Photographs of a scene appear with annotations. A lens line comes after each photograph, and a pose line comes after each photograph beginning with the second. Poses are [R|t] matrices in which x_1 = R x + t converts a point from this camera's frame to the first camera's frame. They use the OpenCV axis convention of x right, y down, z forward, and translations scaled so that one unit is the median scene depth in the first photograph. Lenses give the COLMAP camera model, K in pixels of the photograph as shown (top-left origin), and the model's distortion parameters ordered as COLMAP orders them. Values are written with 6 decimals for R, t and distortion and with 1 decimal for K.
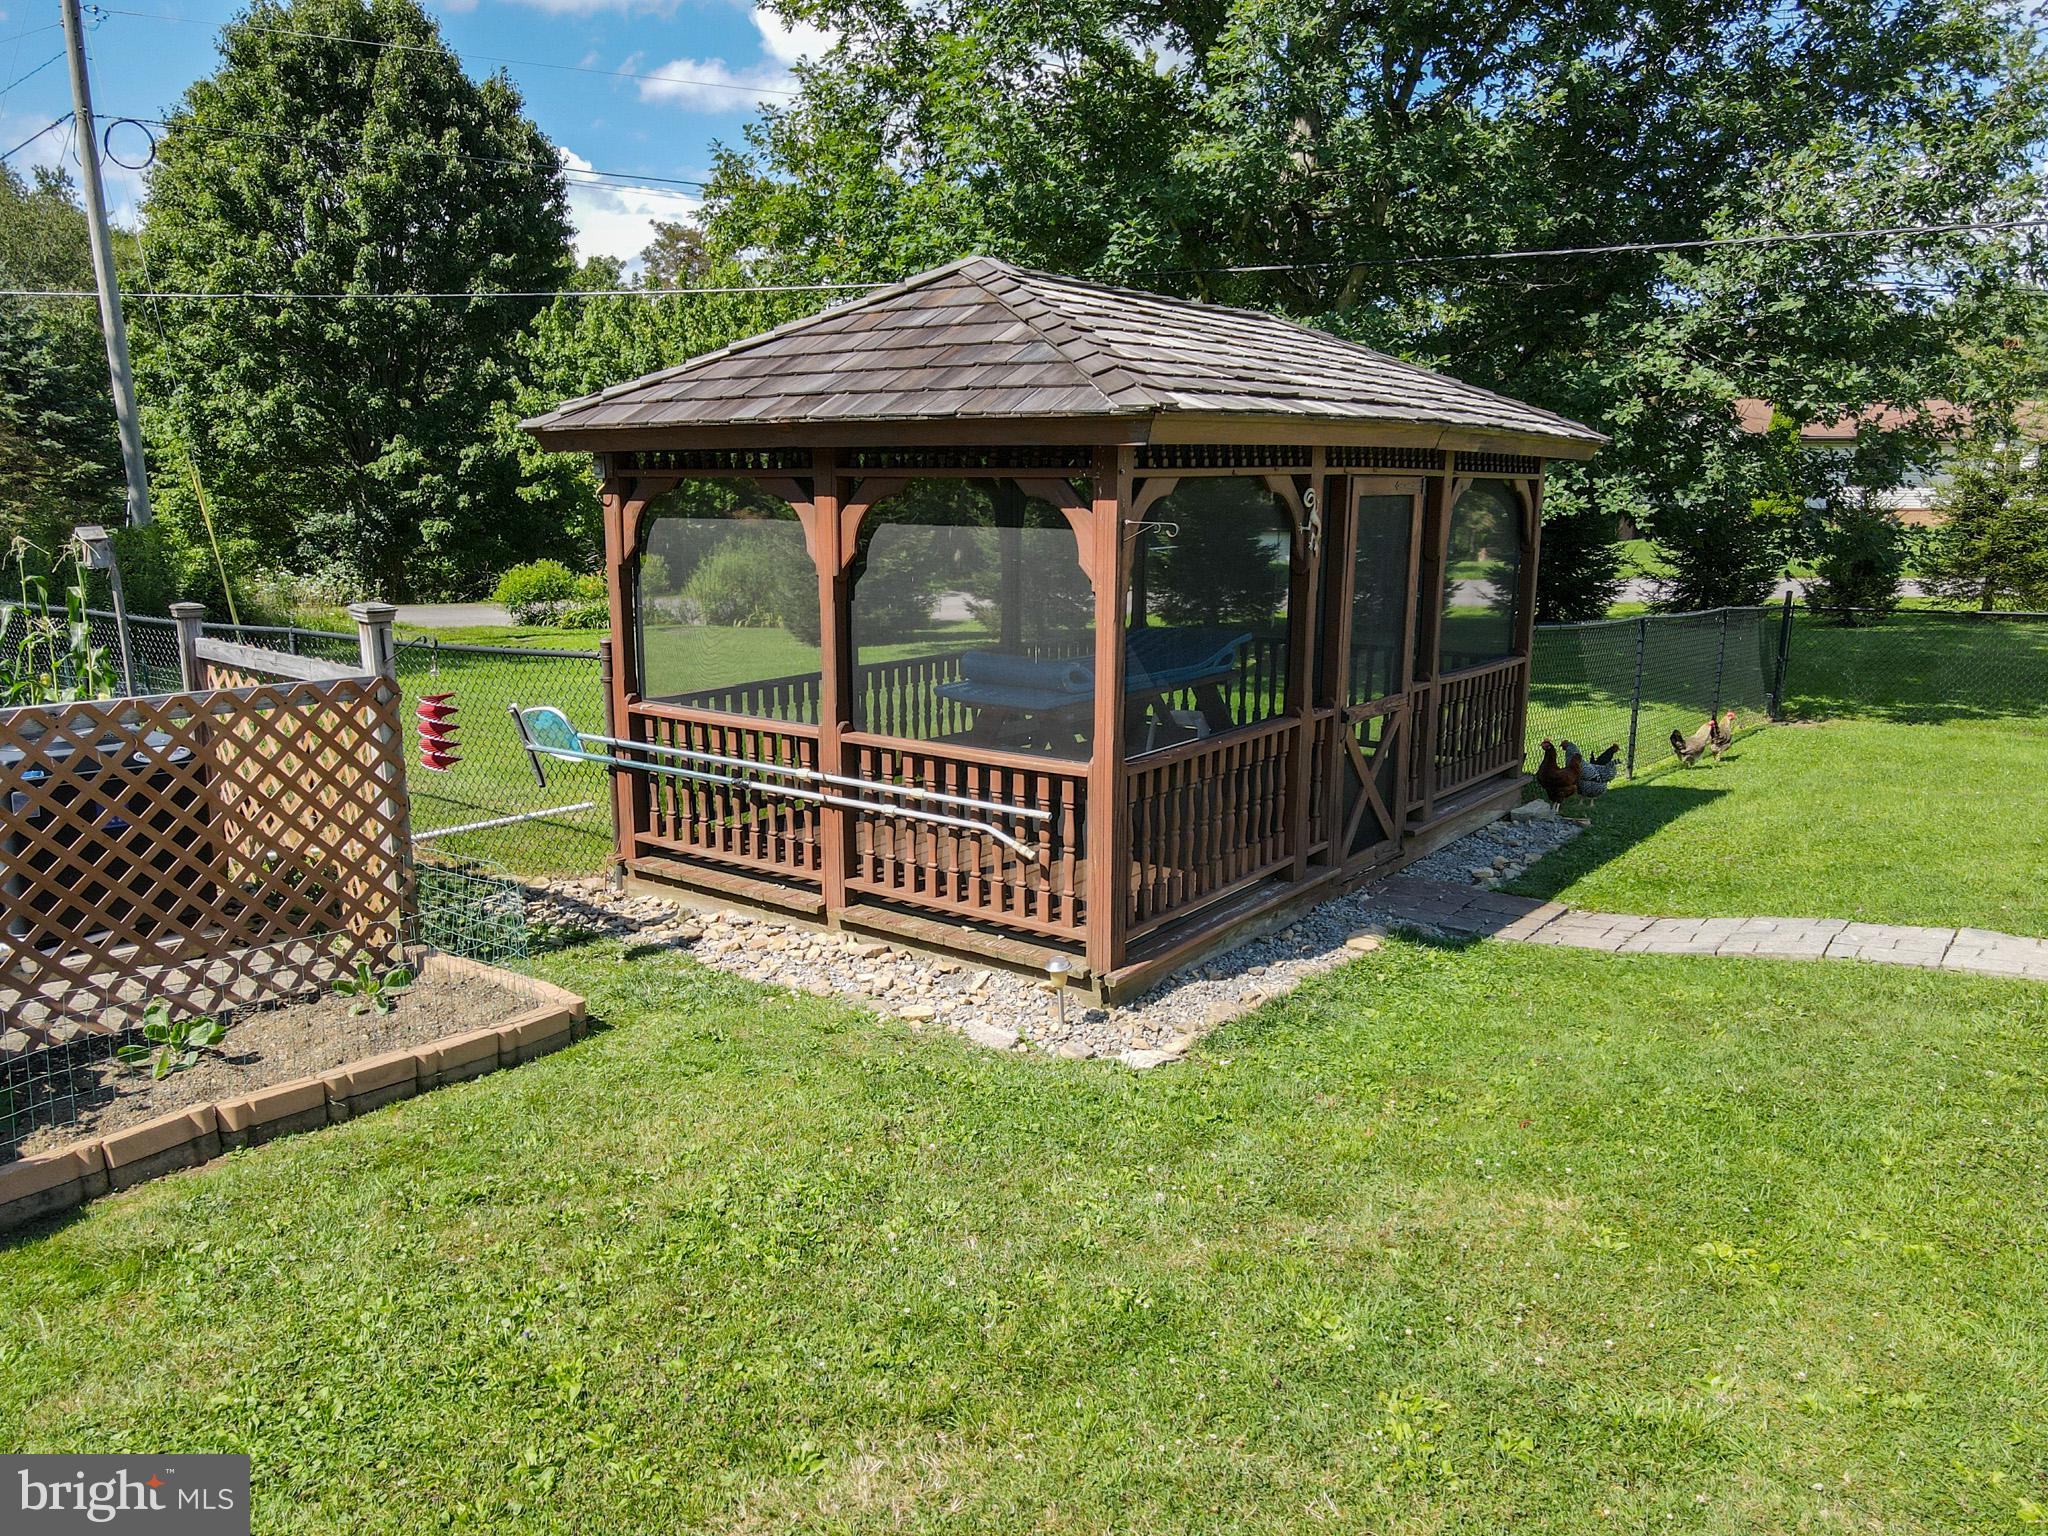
lens RADIAL K [[1481.6, 0, 1016.8], [0, 1481.6, 777.0], [0, 0, 1]] dist [0.009668, -0.003659]
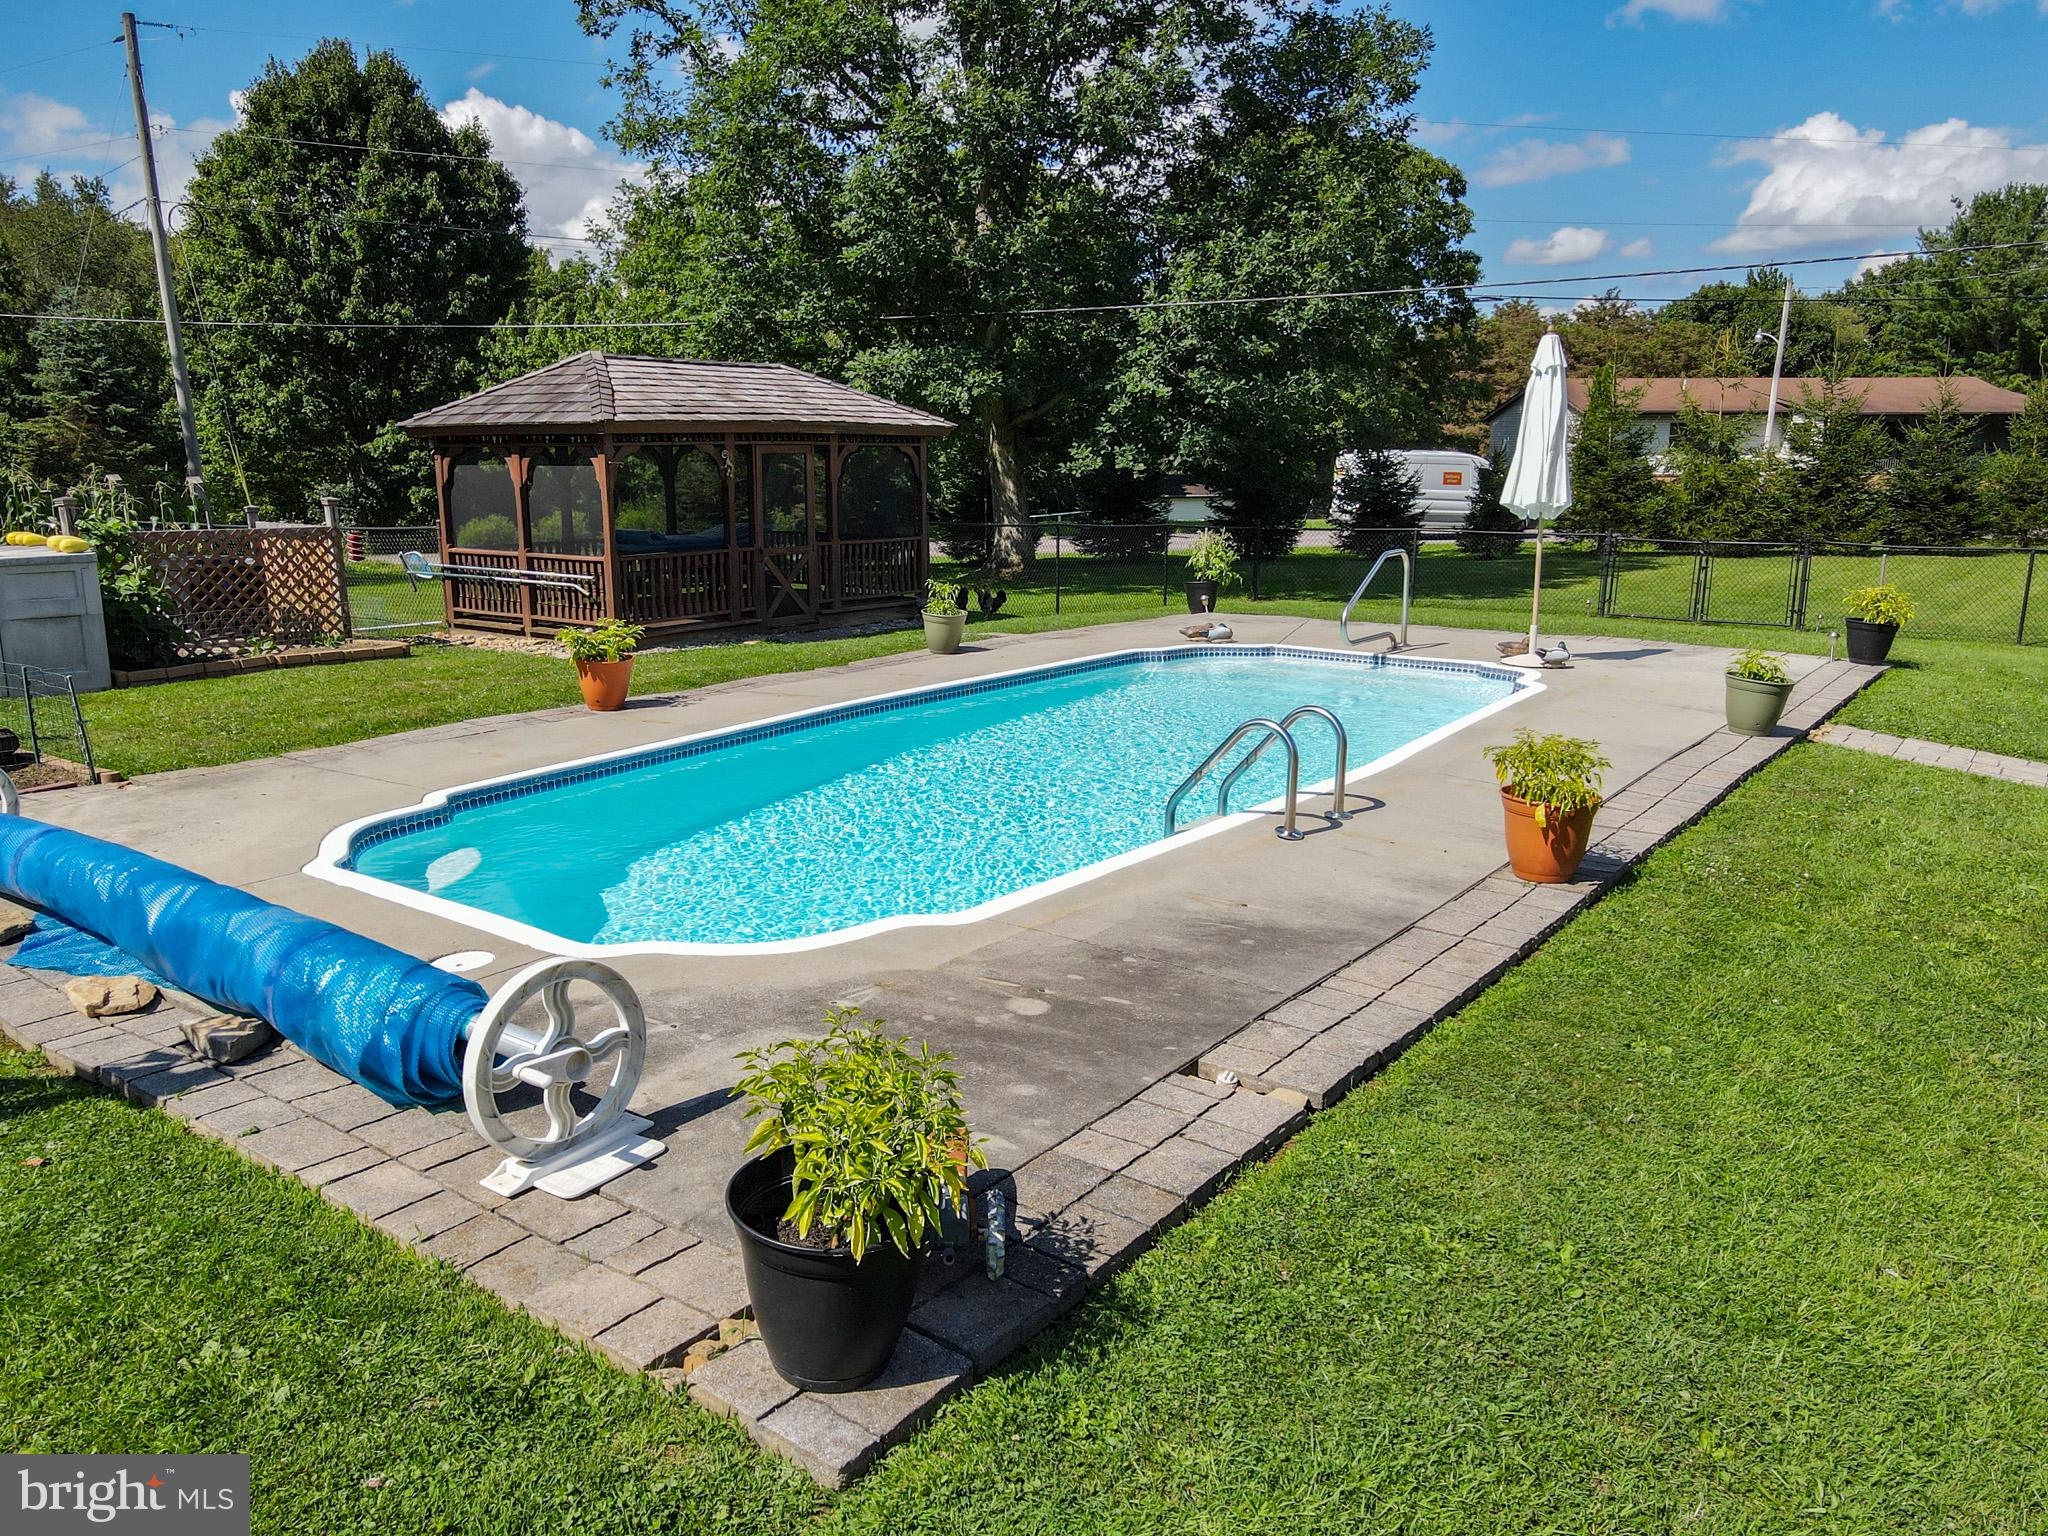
lens RADIAL K [[1481.6, 0, 1030.4], [0, 1481.6, 765.8], [0, 0, 1]] dist [0.009668, -0.003659]
pose [[0.999981, -0.005835, -0.001944, 0.122518], [0.005850, 0.999952, 0.007832, 0.052656], [0.001898, -0.007843, 0.999967, -0.246152]]
